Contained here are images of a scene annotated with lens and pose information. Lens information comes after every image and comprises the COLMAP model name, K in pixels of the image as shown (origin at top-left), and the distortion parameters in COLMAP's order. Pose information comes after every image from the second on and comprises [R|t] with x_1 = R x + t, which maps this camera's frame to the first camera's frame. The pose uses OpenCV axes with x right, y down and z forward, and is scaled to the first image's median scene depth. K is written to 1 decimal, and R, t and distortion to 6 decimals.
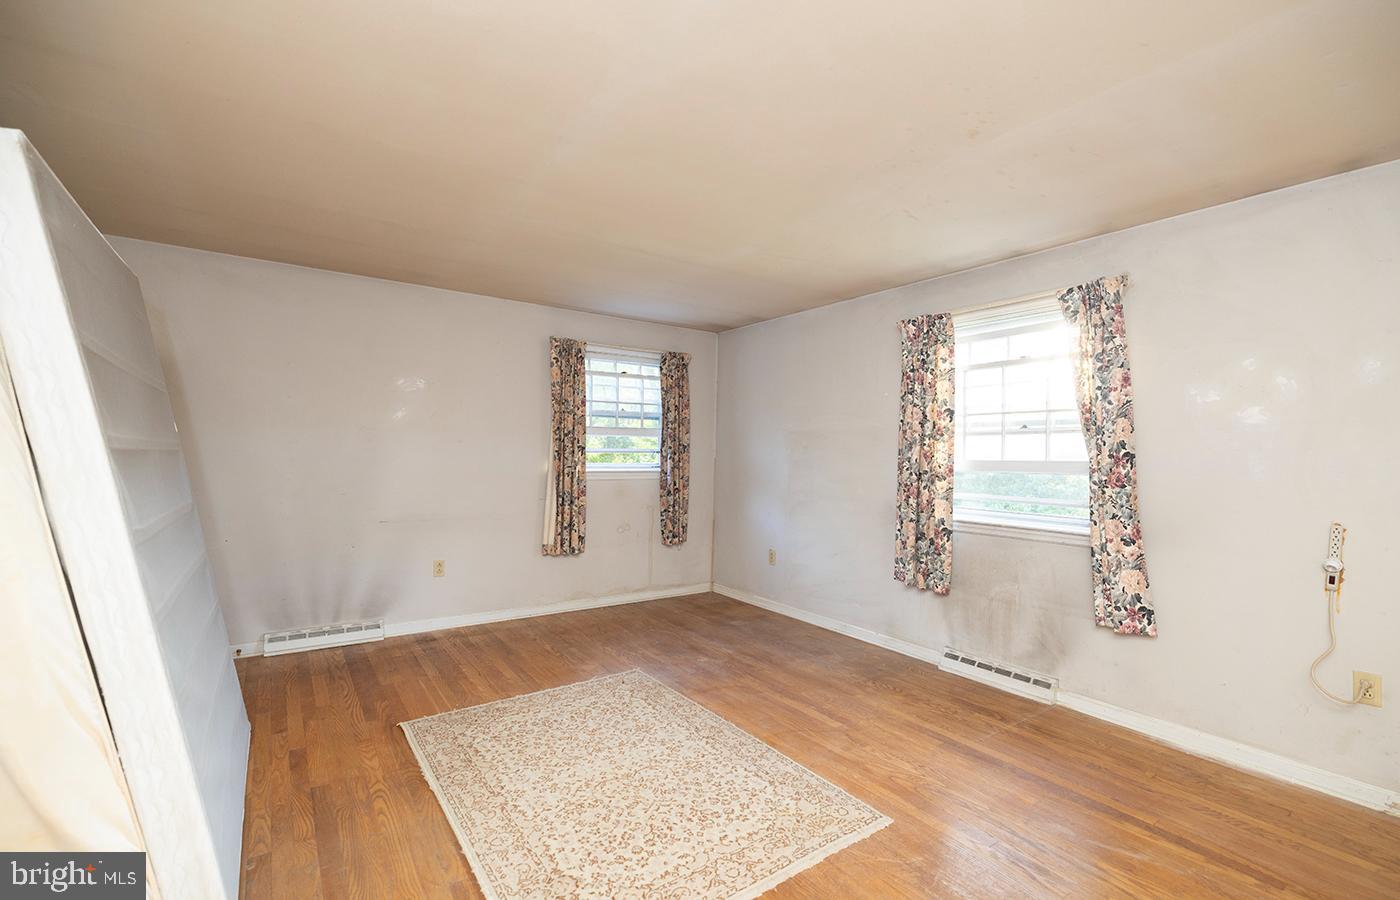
lens RADIAL K [[628.3, 0, 700.0], [0, 628.3, 450.0], [0, 0, 1]] dist [0.001436, 0.000056]
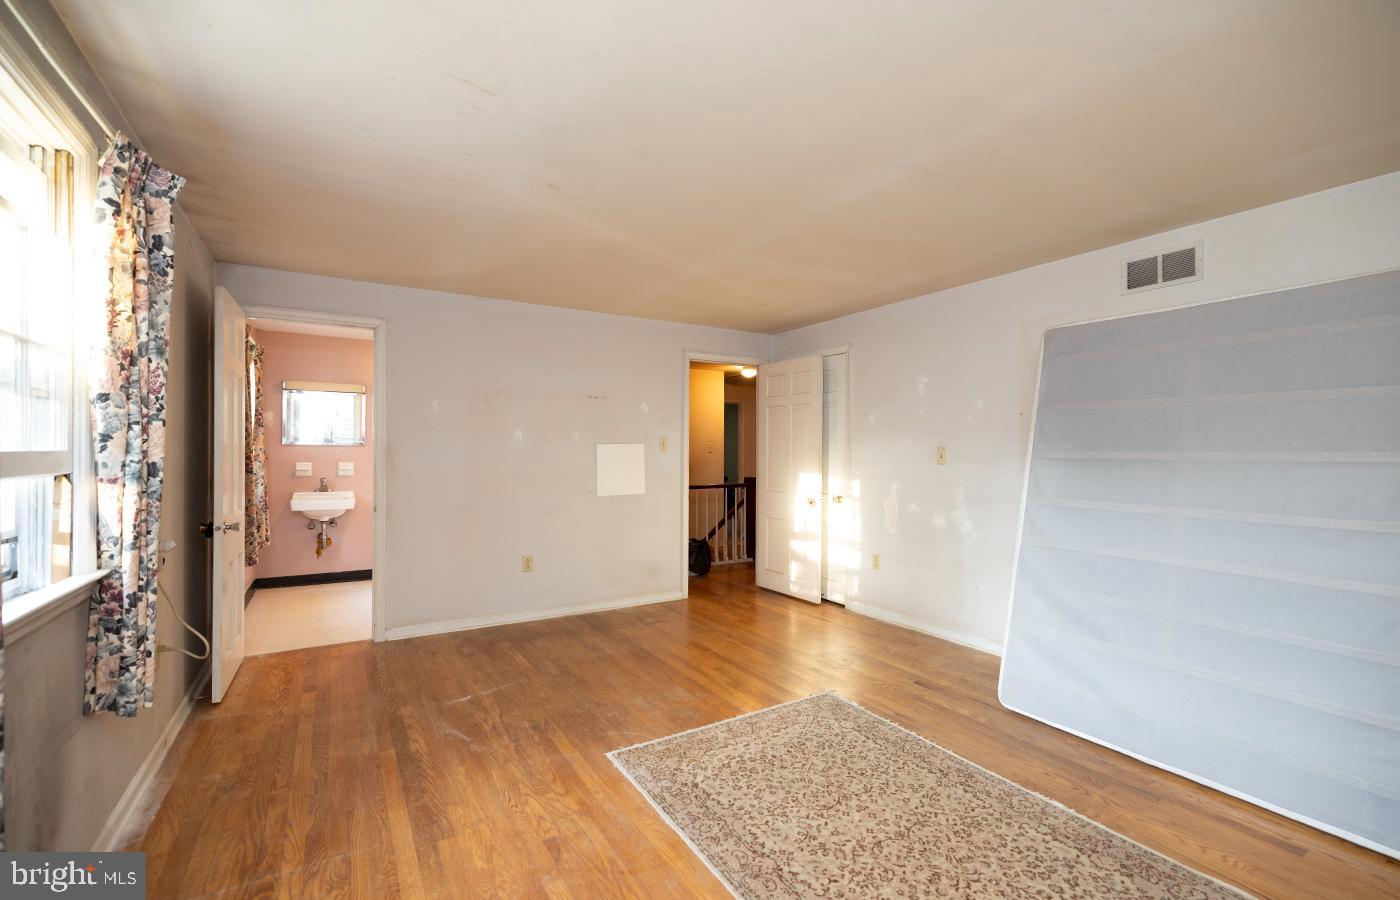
lens RADIAL K [[585.6, 0, 700.0], [0, 585.6, 450.0], [0, 0, 1]] dist [0.000663, -0.000281]
pose [[-0.997202, -0.021929, 0.071466, 0.045409], [-0.023116, 0.999608, -0.015819, 0.015144], [-0.071091, -0.017427, -0.997318, 1.673433]]
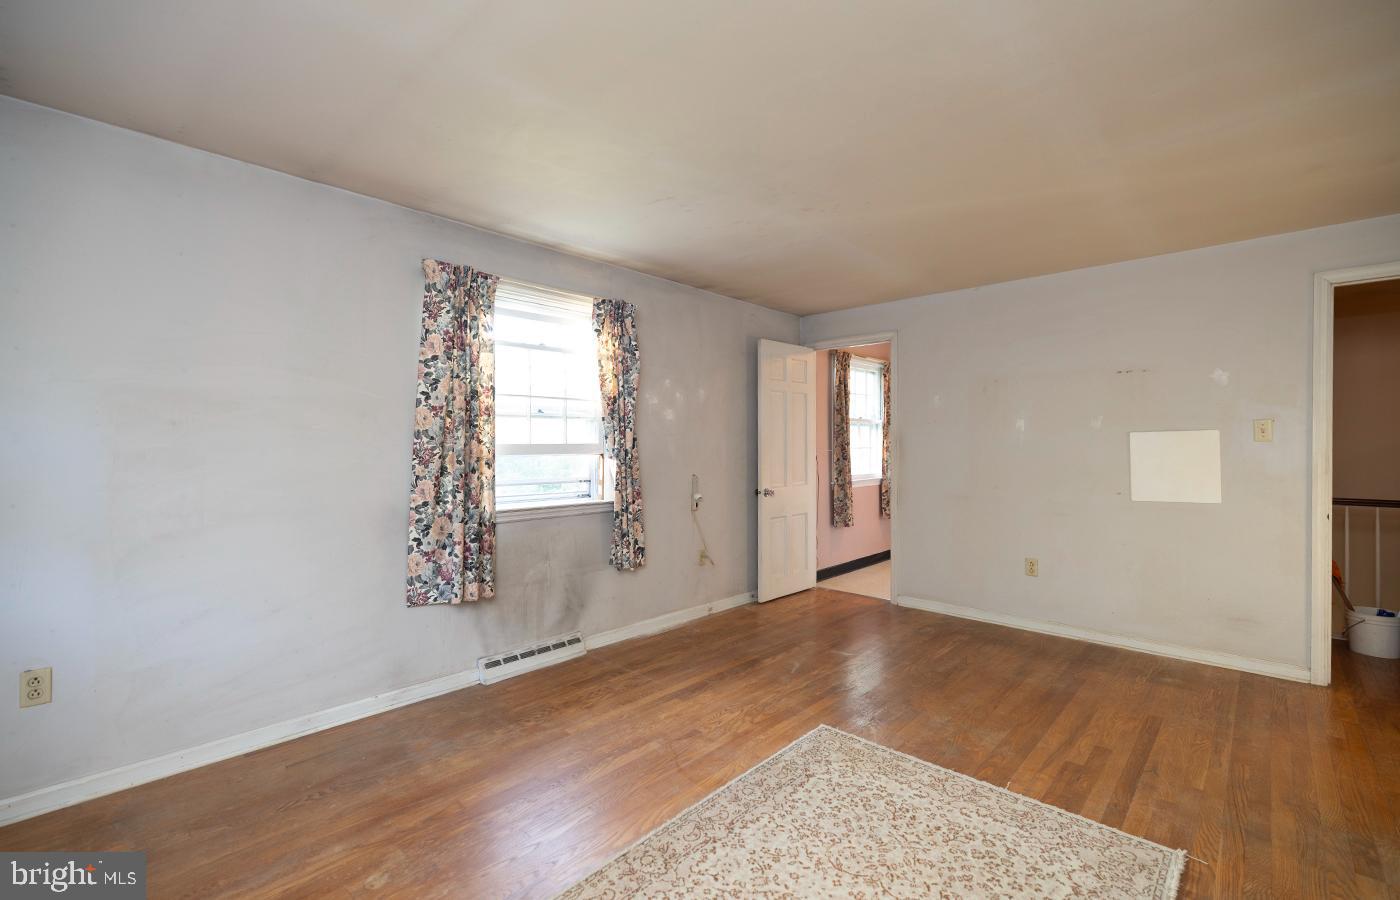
lens RADIAL K [[599.9, 0, 716.3], [0, 599.9, 448.7], [0, 0, 1]] dist [0.001730, 0.000058]
pose [[-0.224557, -0.024001, 0.974165, -0.657337], [-0.015268, 0.999661, 0.021109, 0.000006], [-0.974341, -0.010133, -0.224847, 1.180812]]
